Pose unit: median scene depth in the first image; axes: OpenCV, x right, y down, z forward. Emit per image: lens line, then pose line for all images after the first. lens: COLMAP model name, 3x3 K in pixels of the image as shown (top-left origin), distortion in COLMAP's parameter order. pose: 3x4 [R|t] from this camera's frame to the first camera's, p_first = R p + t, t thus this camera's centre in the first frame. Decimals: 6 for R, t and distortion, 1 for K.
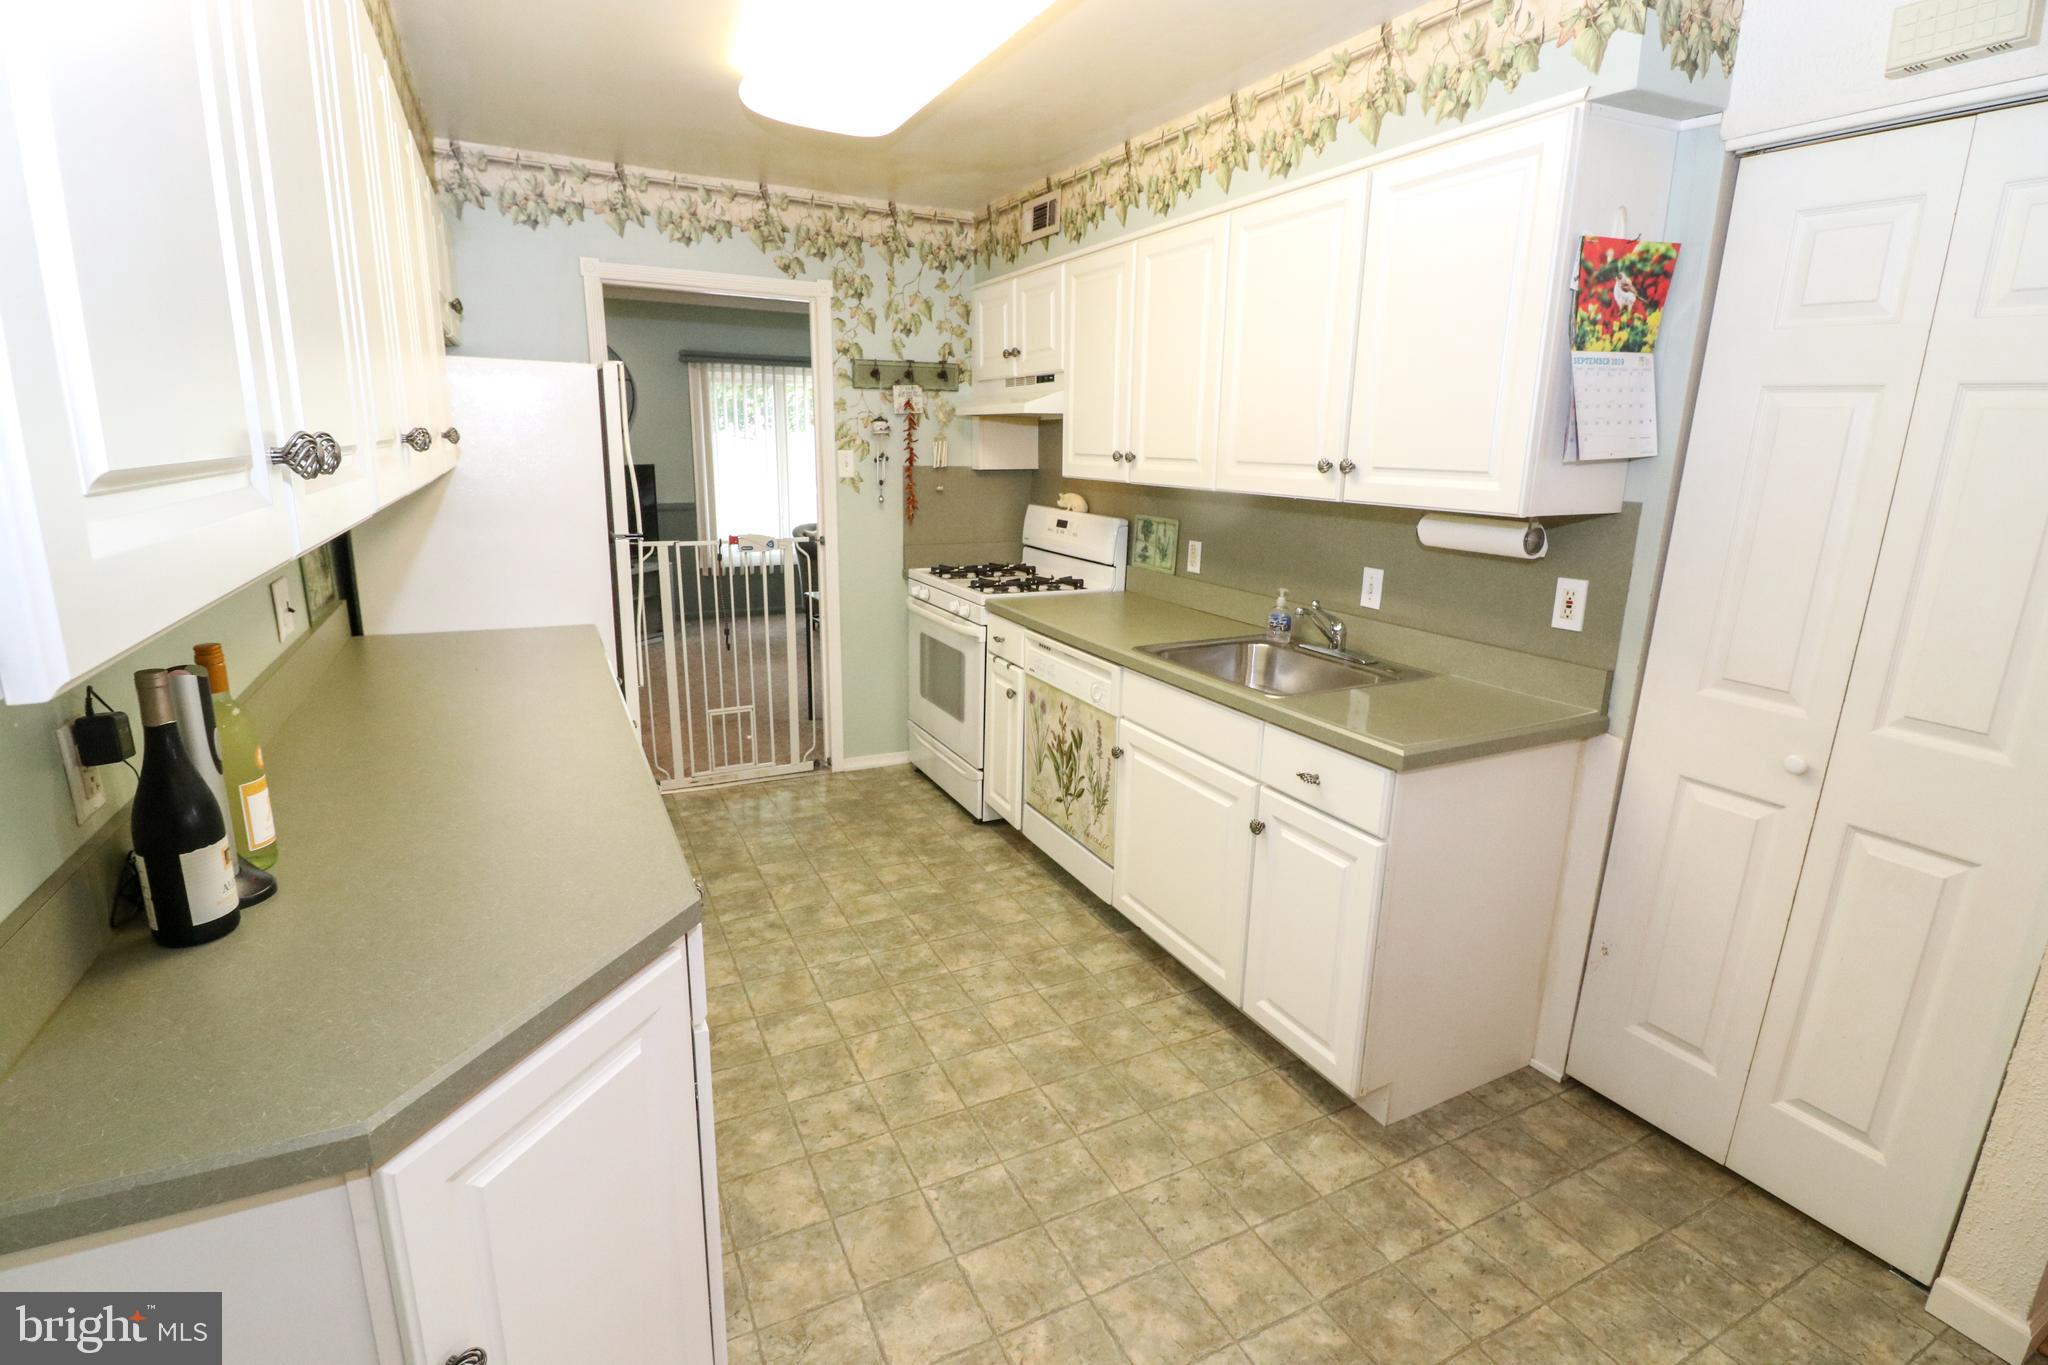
lens RADIAL K [[951.2, 0, 1019.5], [0, 951.2, 674.9], [0, 0, 1]] dist [-0.012930, -0.003556]
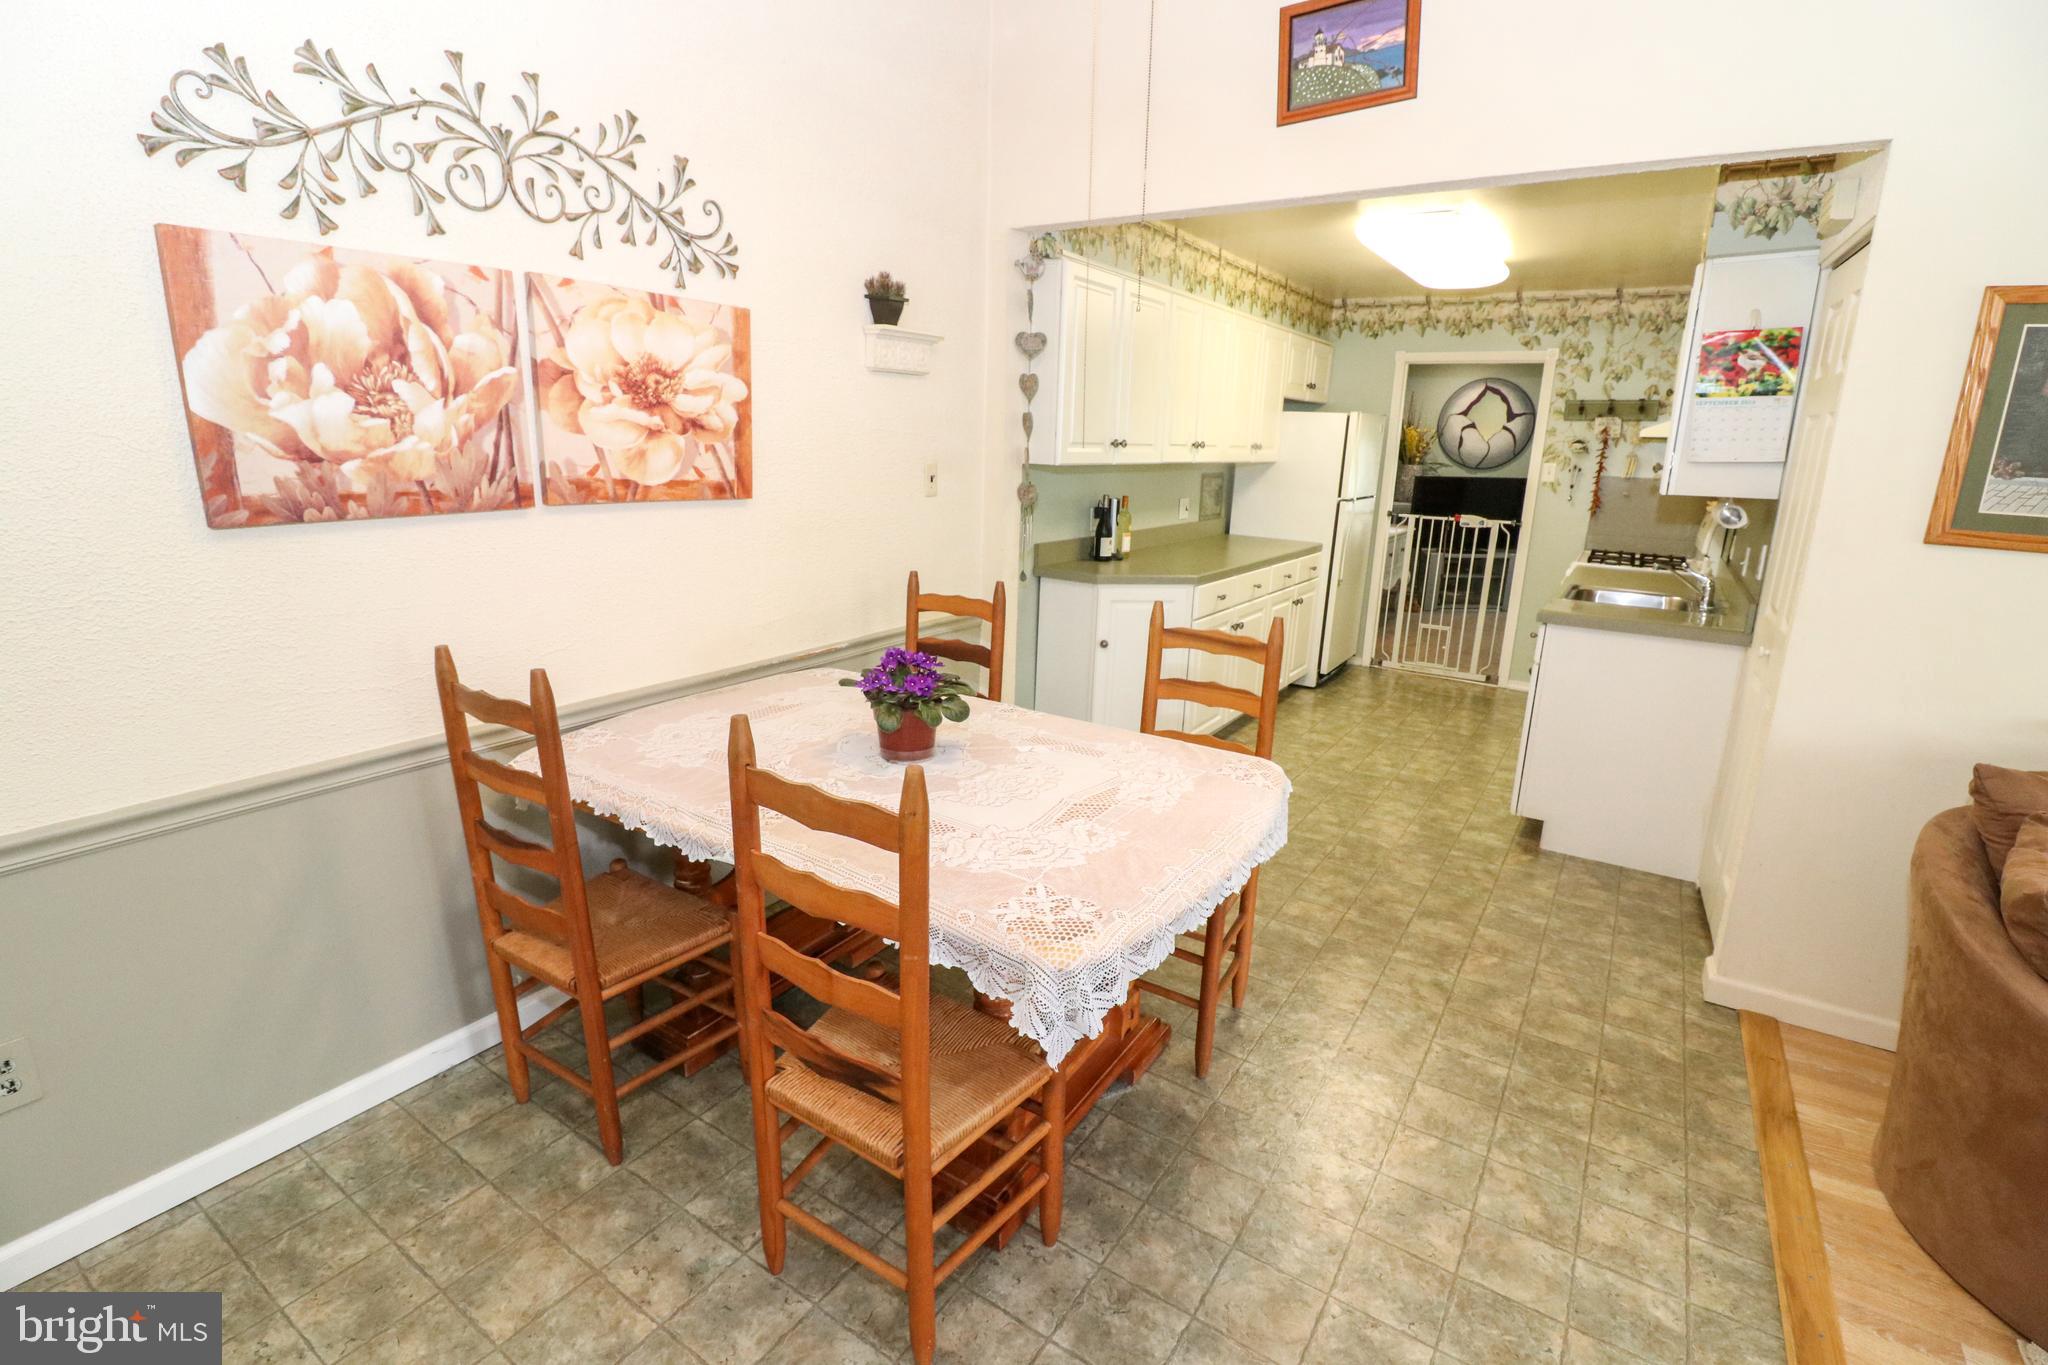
lens RADIAL K [[951.2, 0, 1012.9], [0, 951.2, 666.4], [0, 0, 1]] dist [-0.012930, -0.003556]
pose [[0.498079, 0.195258, -0.844862, 0.956021], [-0.224568, 0.970123, 0.091816, 0.159048], [0.837548, 0.143997, 0.527047, -0.551712]]
